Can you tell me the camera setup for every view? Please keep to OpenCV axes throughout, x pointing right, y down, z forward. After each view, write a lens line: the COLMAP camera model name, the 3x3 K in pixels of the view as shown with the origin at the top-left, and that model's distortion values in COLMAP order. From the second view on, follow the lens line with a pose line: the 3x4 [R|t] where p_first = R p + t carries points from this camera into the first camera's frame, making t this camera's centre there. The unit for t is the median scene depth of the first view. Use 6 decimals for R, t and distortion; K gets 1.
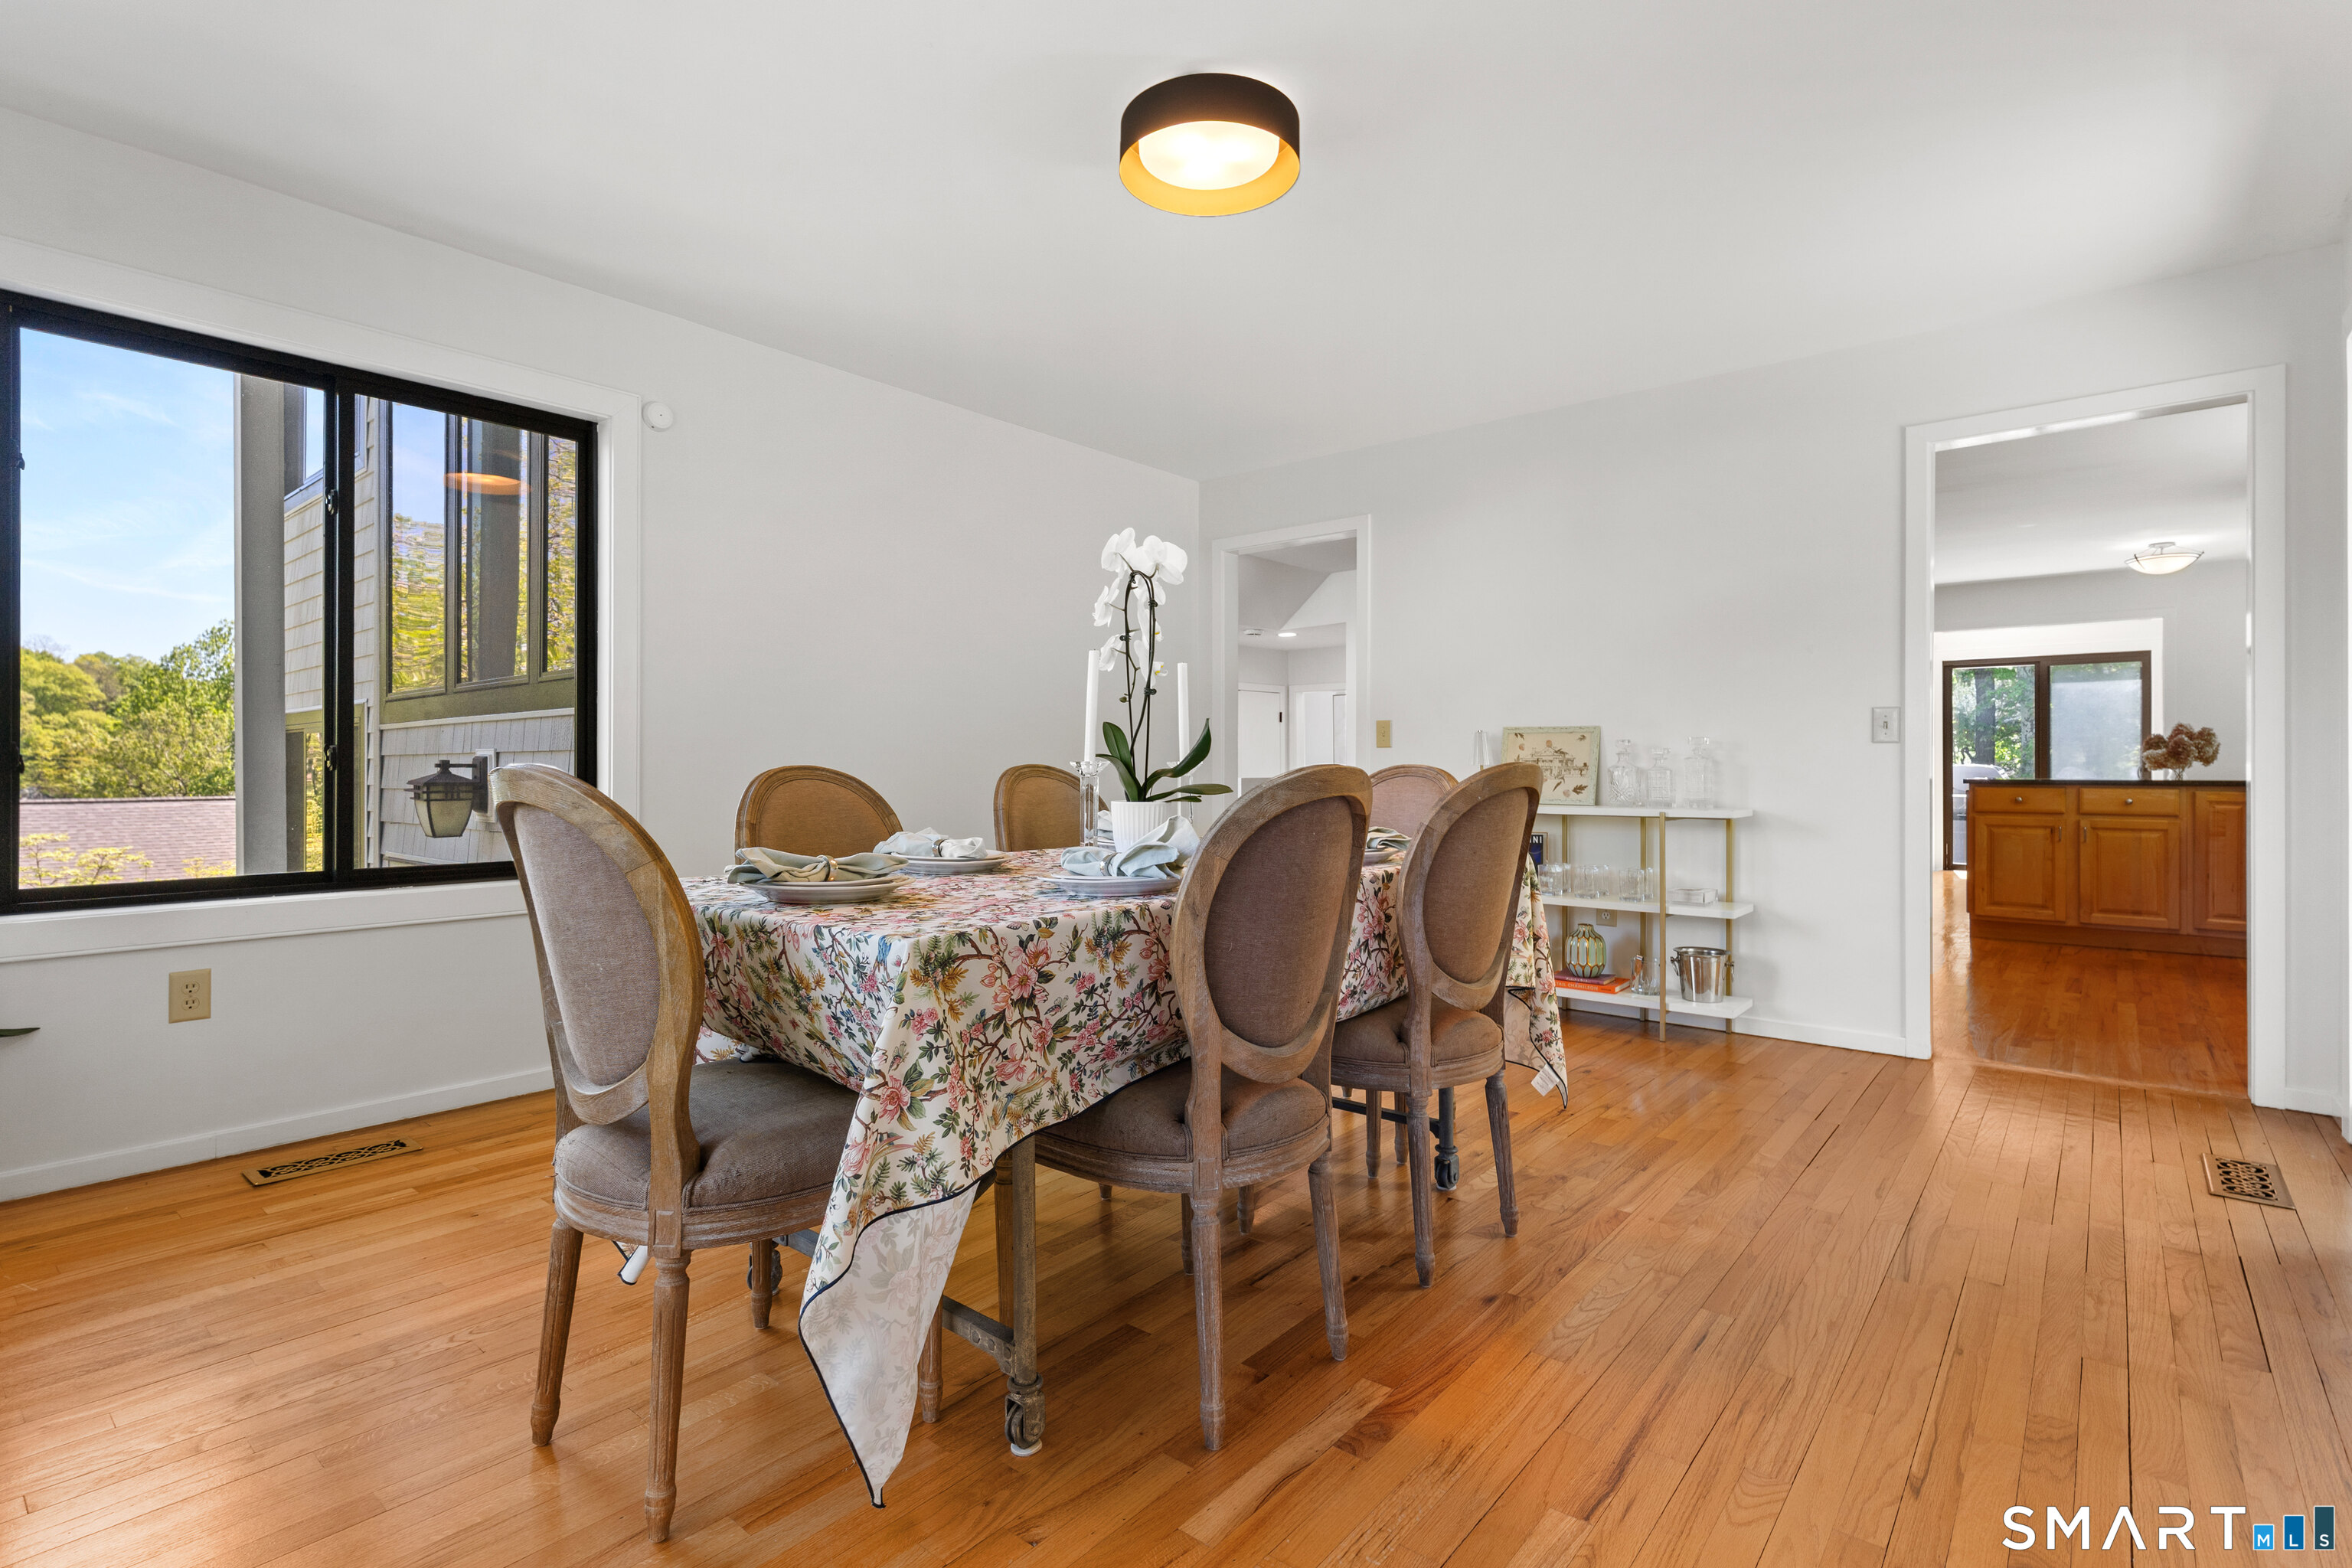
lens RADIAL K [[1130.7, 0, 1162.2], [0, 1130.7, 762.6], [0, 0, 1]] dist [0.008668, -0.000996]
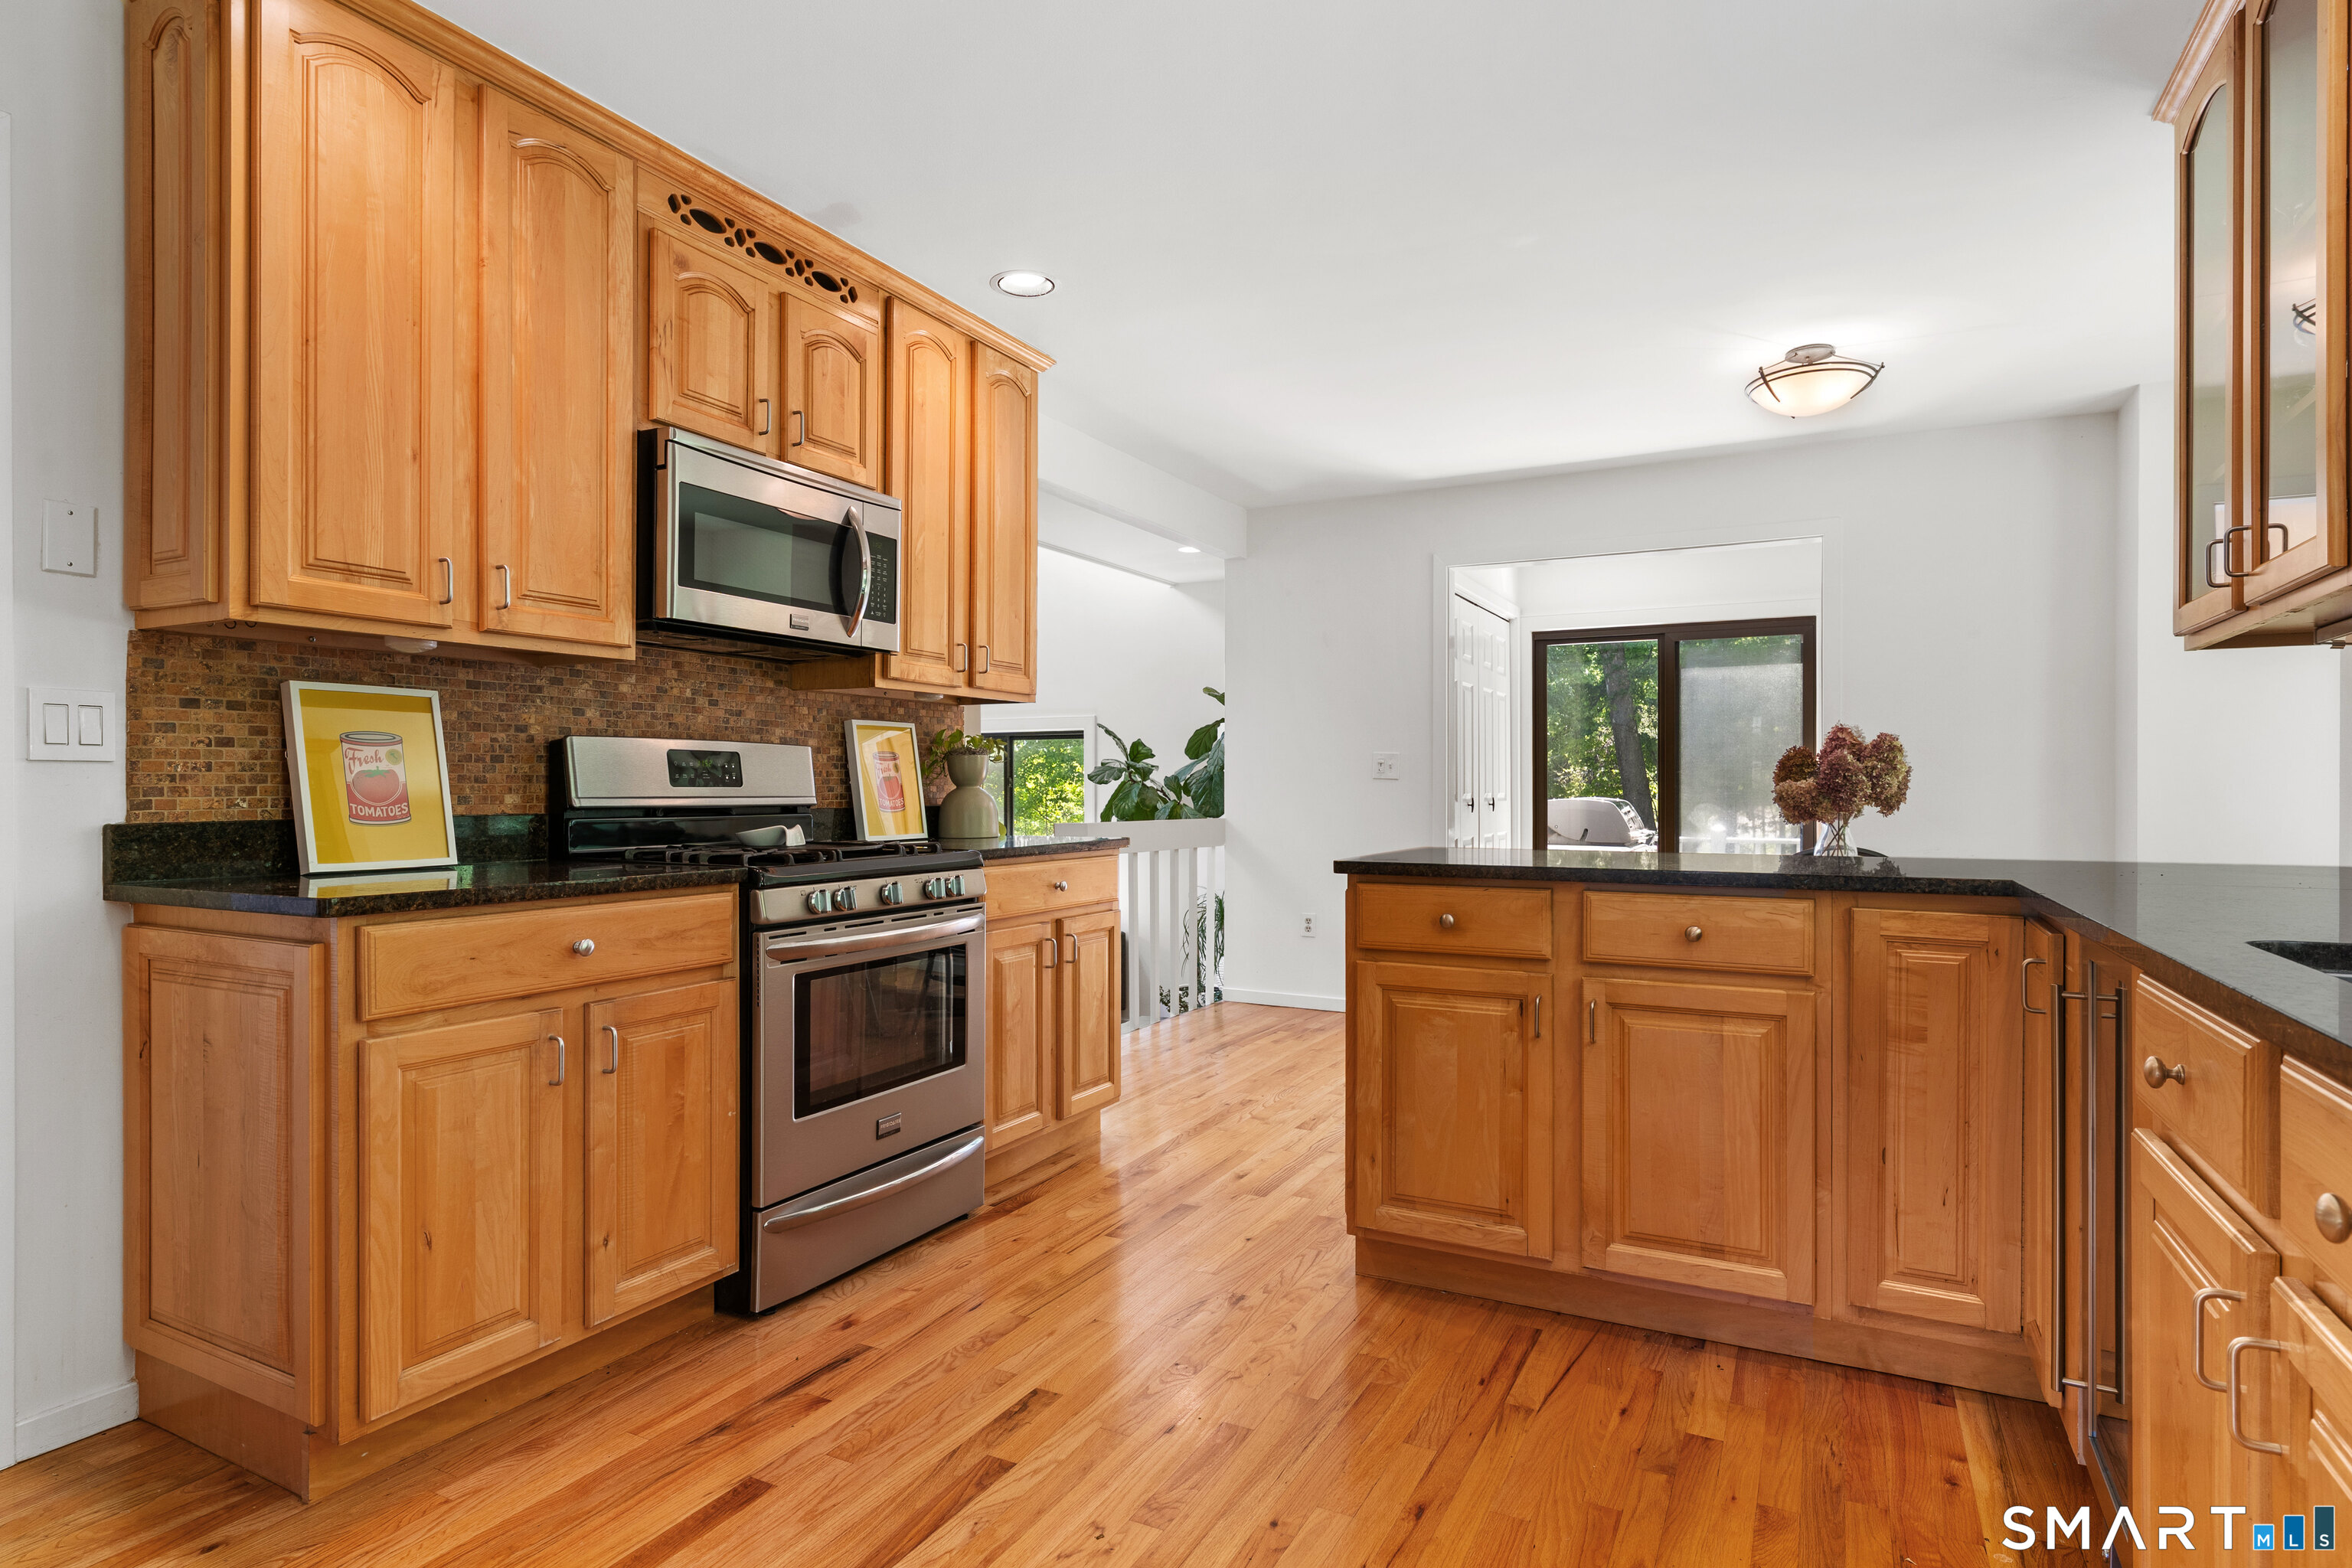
lens RADIAL K [[1254.4, 0, 1163.2], [0, 1254.4, 787.7], [0, 0, 1]] dist [0.011400, 0.001703]
pose [[0.976287, 0.003387, 0.216455, 0.579620], [-0.004980, 0.999964, 0.006813, -0.012056], [-0.216424, -0.007729, 0.976269, 0.628752]]
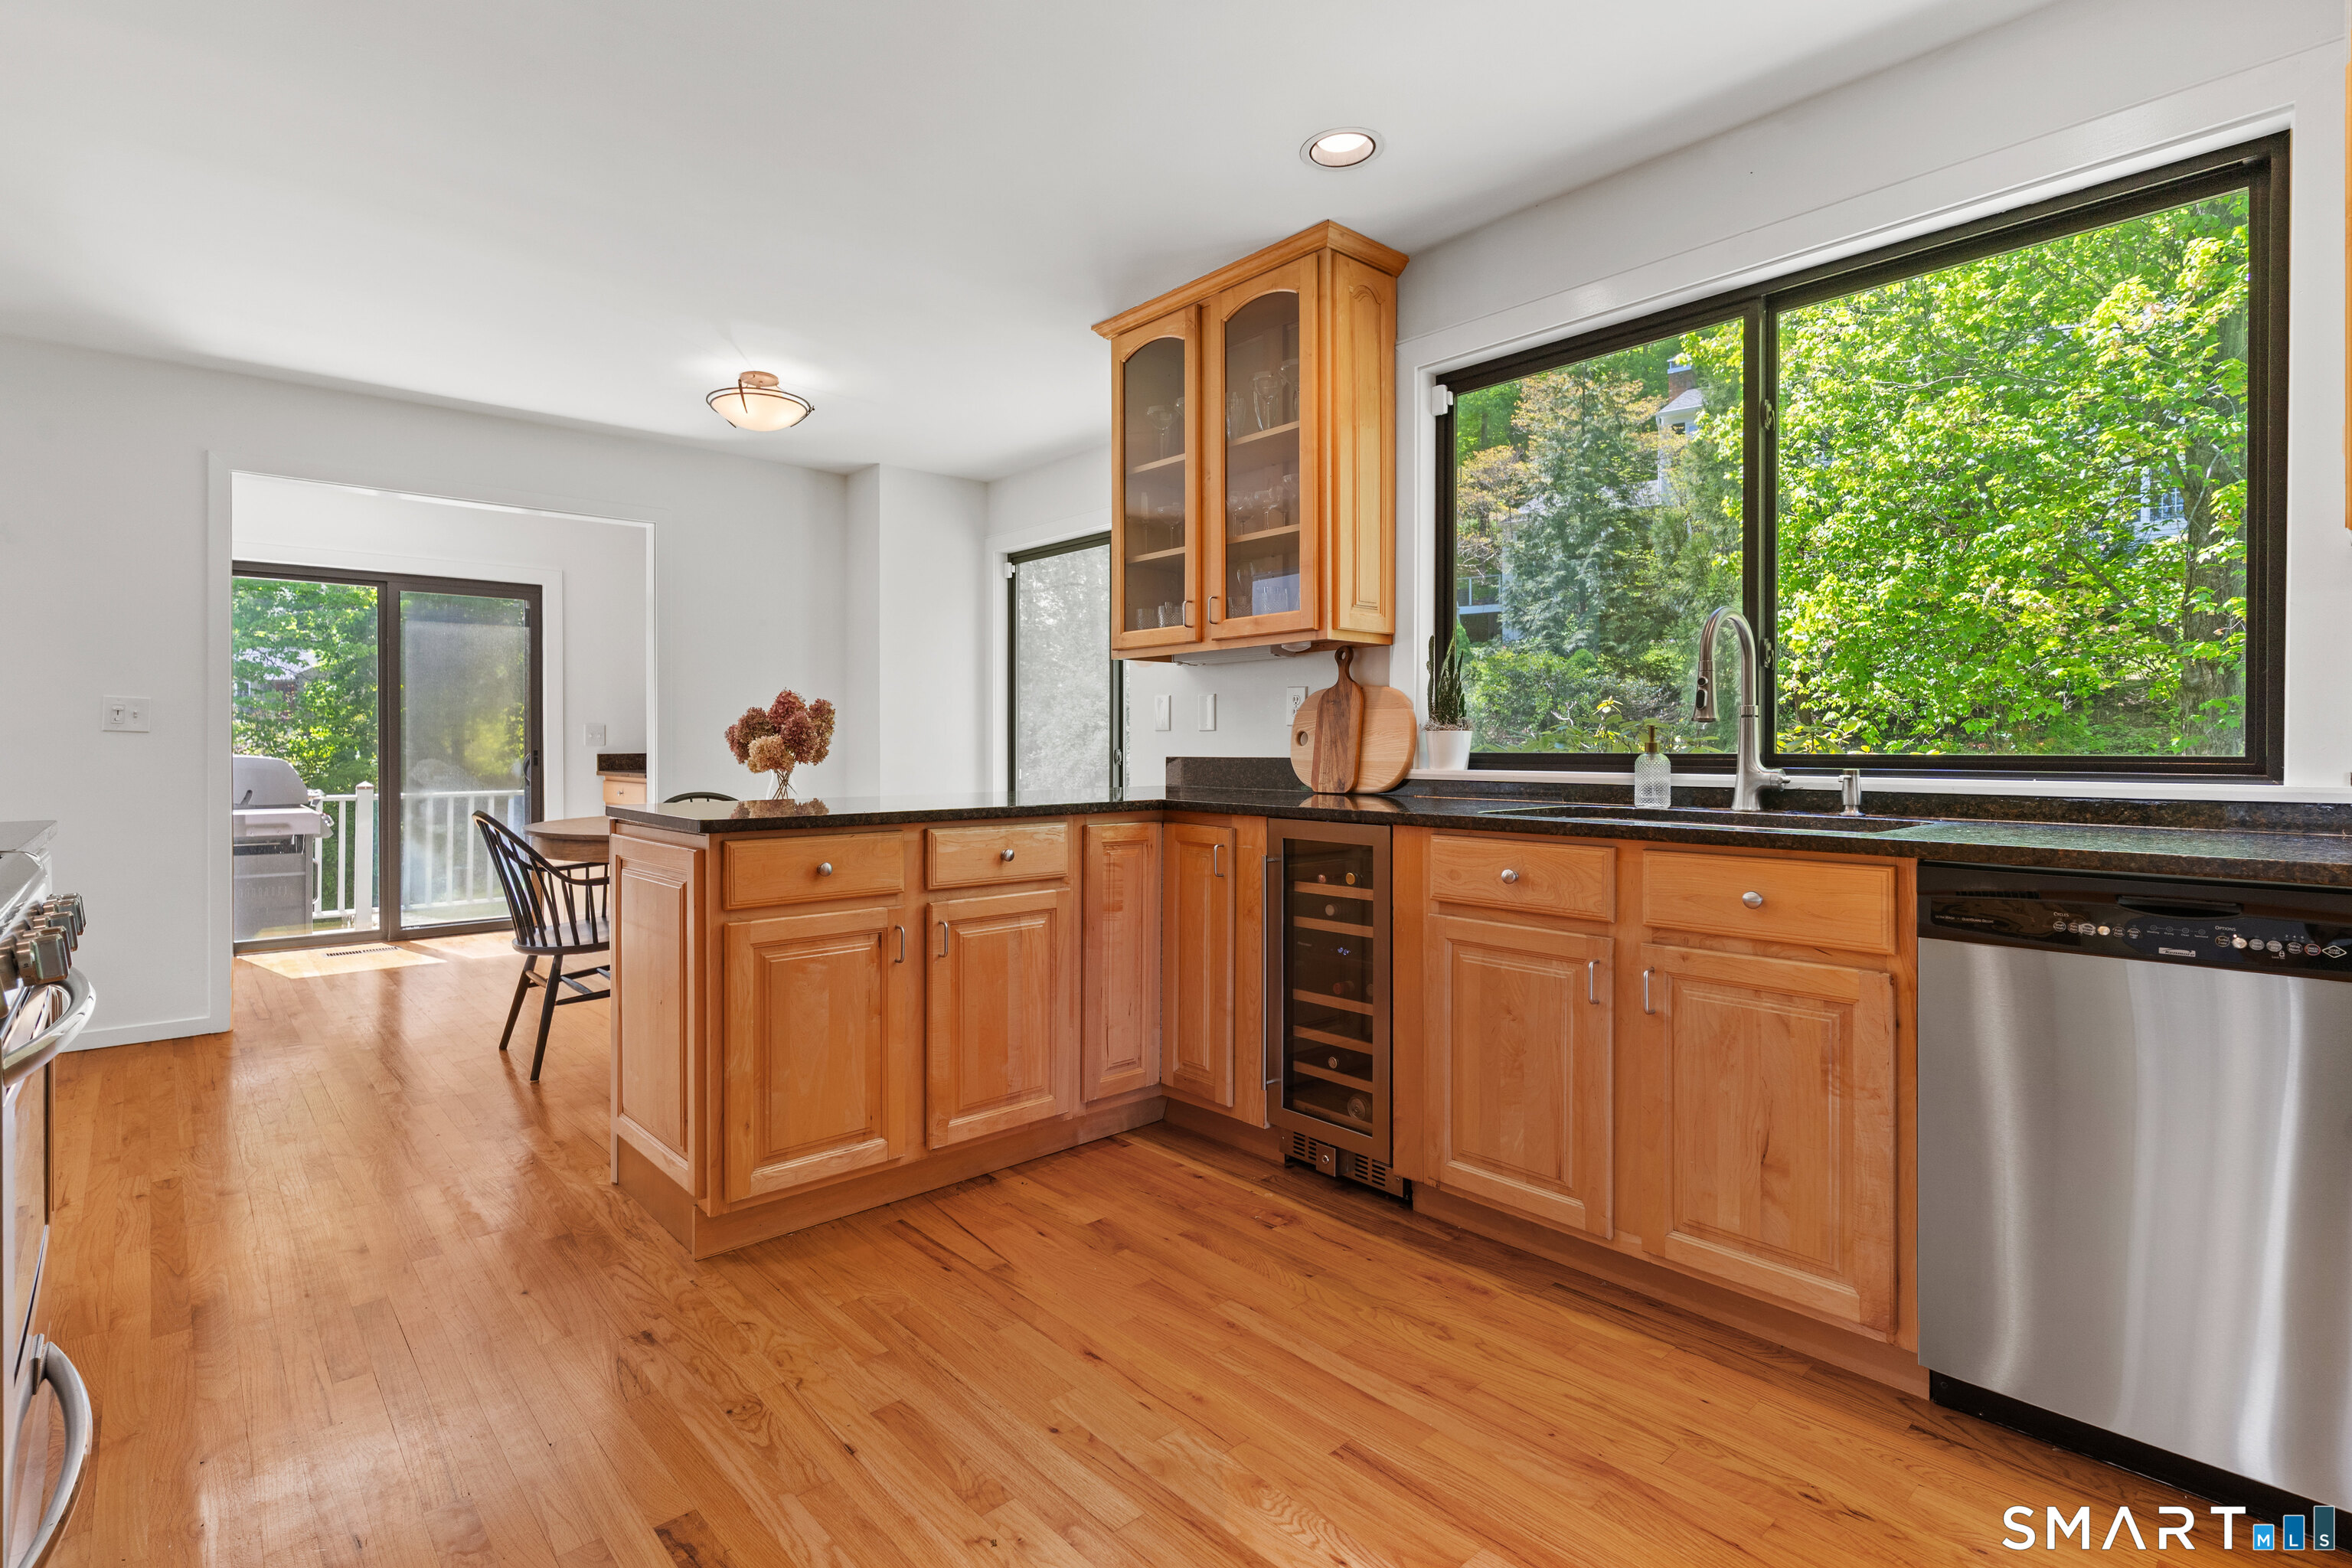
lens RADIAL K [[1130.7, 0, 1148.7], [0, 1130.7, 753.5], [0, 0, 1]] dist [0.008668, -0.000996]
pose [[0.152497, -0.007093, 0.988278, 0.398609], [-0.006561, 0.999945, 0.008190, -0.009563], [-0.988282, -0.007733, 0.152442, 0.839392]]
